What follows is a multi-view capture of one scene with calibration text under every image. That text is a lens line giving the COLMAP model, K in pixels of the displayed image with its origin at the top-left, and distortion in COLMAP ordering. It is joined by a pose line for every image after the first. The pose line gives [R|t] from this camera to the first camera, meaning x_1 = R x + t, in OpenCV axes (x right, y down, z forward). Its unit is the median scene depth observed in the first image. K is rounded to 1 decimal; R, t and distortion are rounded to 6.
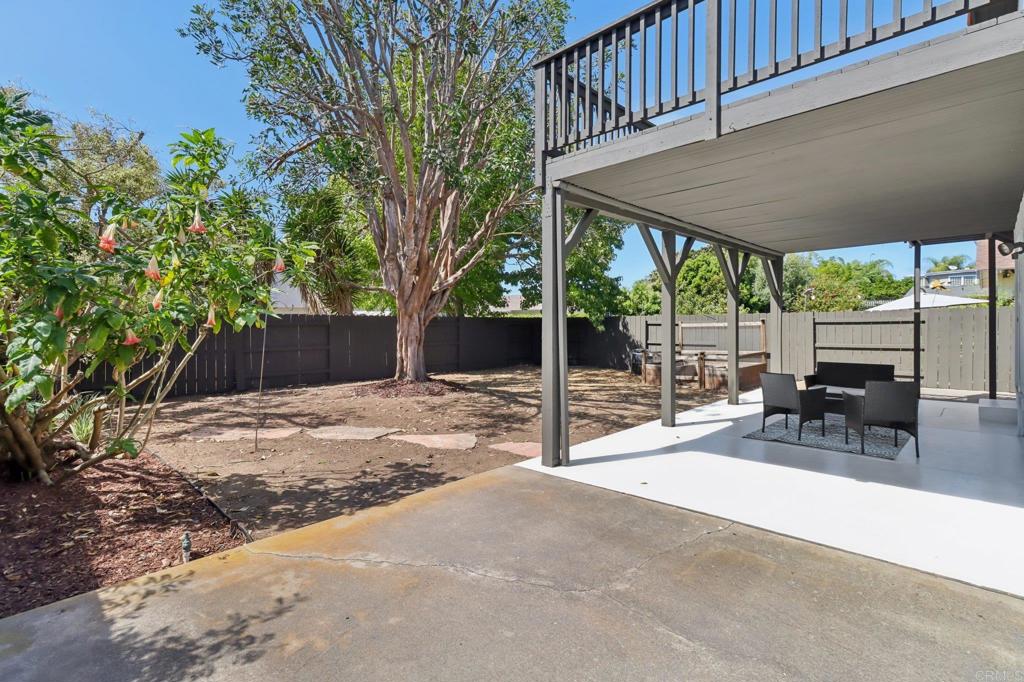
lens RADIAL K [[480.3, 0, 523.8], [0, 480.3, 324.9], [0, 0, 1]] dist [0.020095, -0.015514]
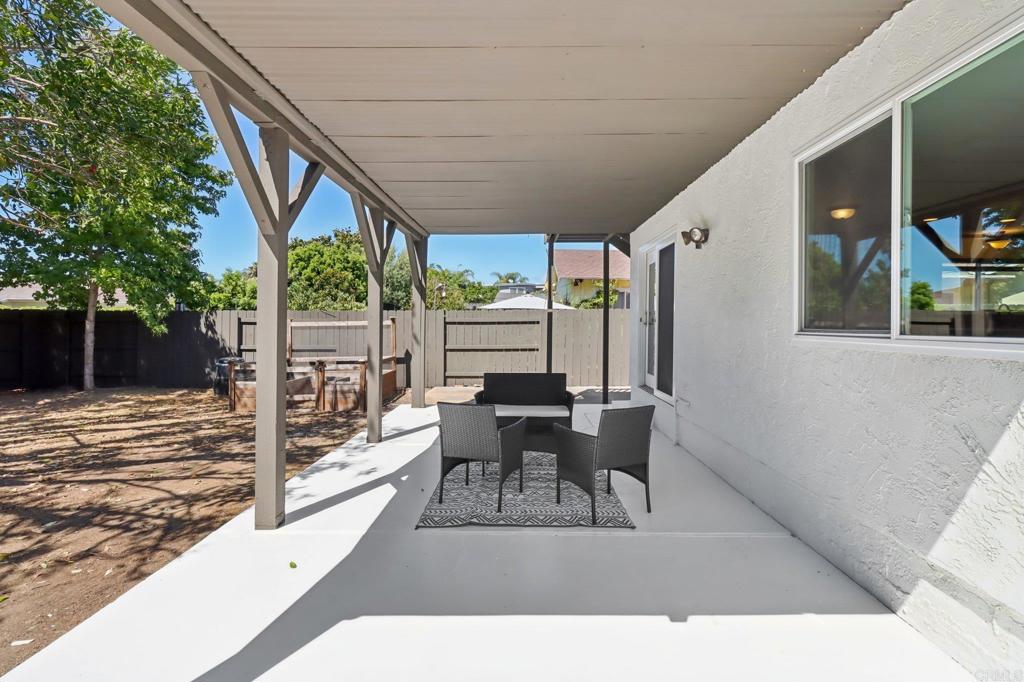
lens RADIAL K [[501.0, 0, 515.5], [0, 501.0, 324.3], [0, 0, 1]] dist [0.013819, -0.000139]
pose [[0.736140, 0.007419, 0.676788, 0.063908], [-0.006313, 0.999972, -0.004095, 0.002155], [-0.676800, -0.001258, 0.736166, 0.214359]]
